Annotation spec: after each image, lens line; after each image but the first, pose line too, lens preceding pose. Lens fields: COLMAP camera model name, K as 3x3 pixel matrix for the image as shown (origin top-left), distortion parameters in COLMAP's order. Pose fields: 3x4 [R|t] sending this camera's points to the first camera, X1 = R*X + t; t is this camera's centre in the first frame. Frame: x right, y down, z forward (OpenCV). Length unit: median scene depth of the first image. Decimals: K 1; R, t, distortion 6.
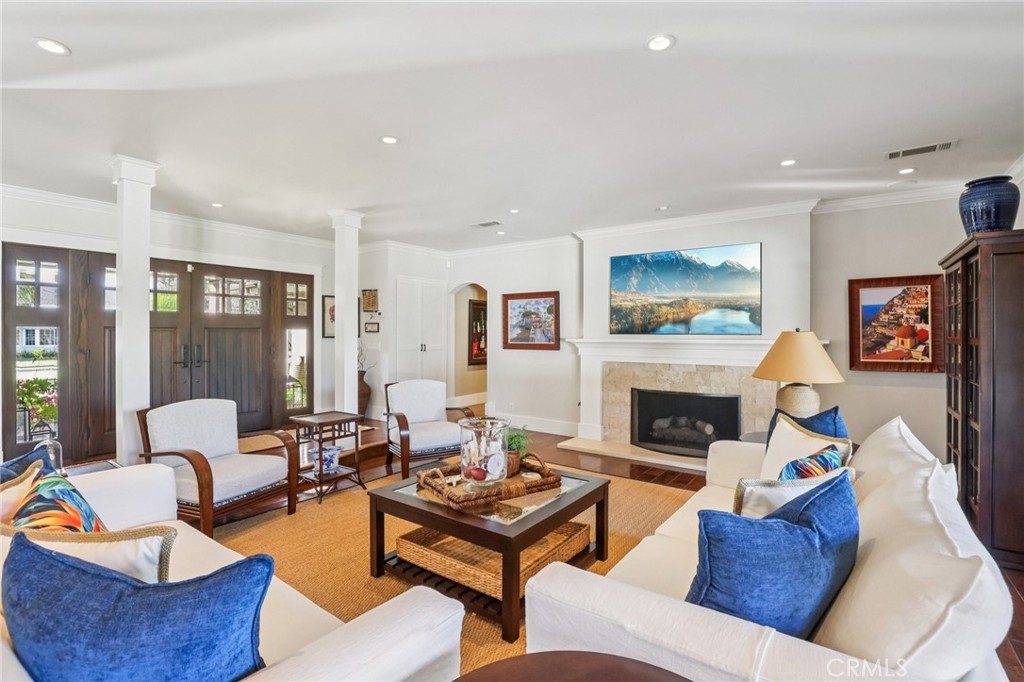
lens RADIAL K [[470.1, 0, 510.2], [0, 470.1, 334.9], [0, 0, 1]] dist [-0.032146, 0.001492]
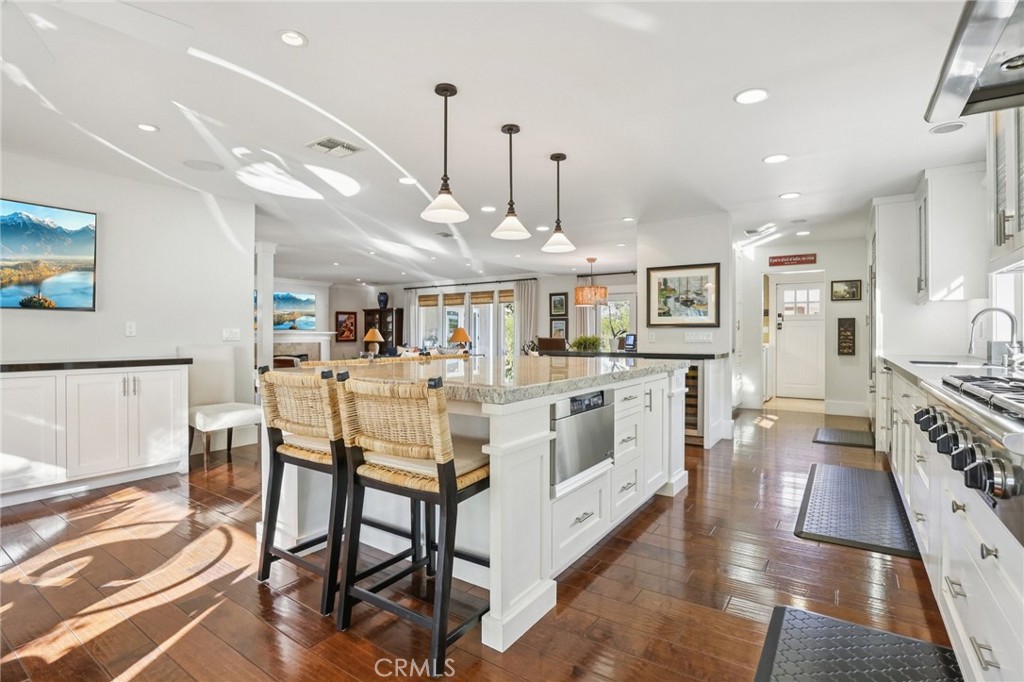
lens RADIAL K [[490.1, 0, 514.6], [0, 490.1, 337.0], [0, 0, 1]] dist [-0.037461, 0.008324]
pose [[-0.024418, -0.005915, 0.999684, -1.843709], [0.003692, 0.999975, 0.006007, 0.021396], [-0.999695, 0.003838, -0.024396, -0.038611]]
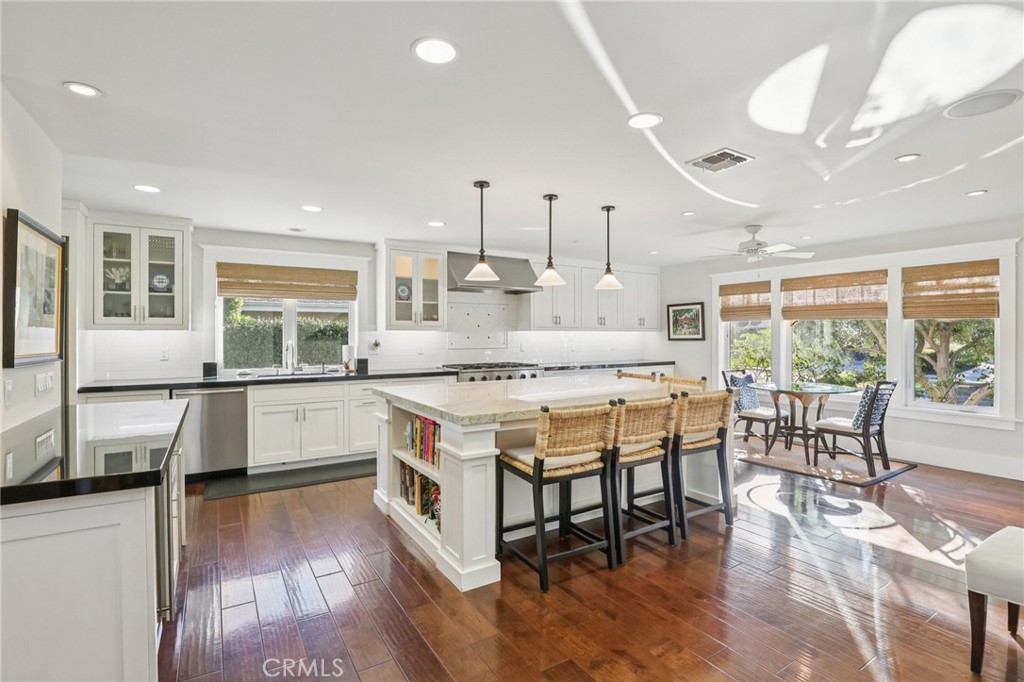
lens RADIAL K [[490.1, 0, 514.6], [0, 490.1, 337.0], [0, 0, 1]] dist [-0.037461, 0.008324]
pose [[-0.376337, 0.000675, -0.926482, -0.680833], [-0.003454, 0.999992, 0.002131, -0.015457], [0.926476, 0.004002, -0.376332, 0.152356]]
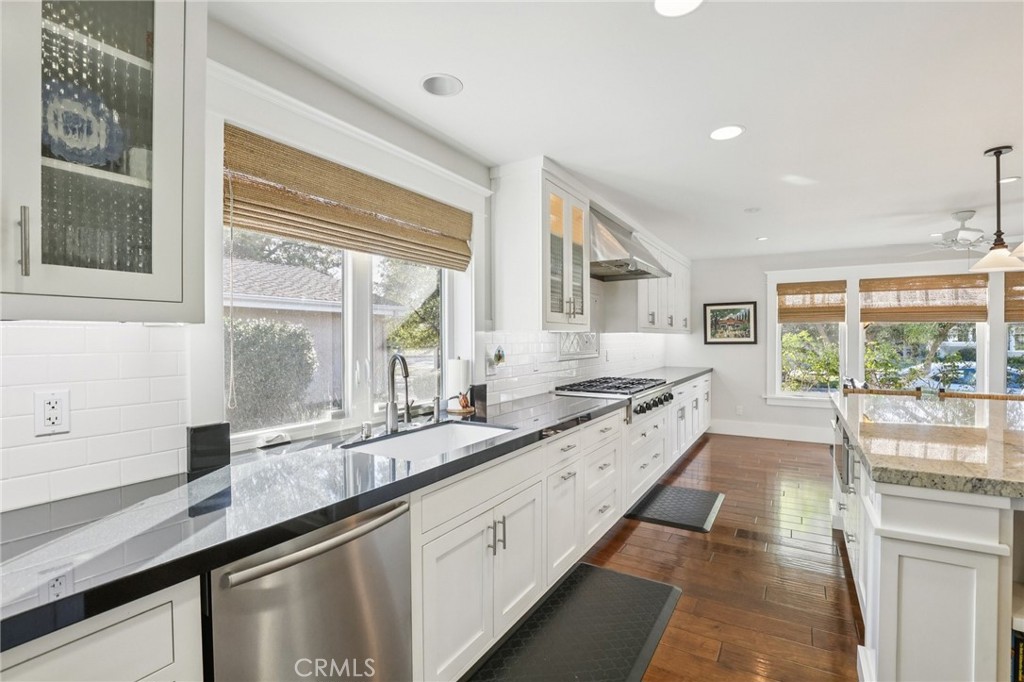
lens RADIAL K [[470.1, 0, 510.2], [0, 470.1, 334.9], [0, 0, 1]] dist [-0.032146, 0.001492]
pose [[0.075326, -0.008409, -0.997123, -0.987373], [-0.002749, 0.999959, -0.008640, -0.015866], [0.997155, 0.003391, 0.075300, -0.504074]]
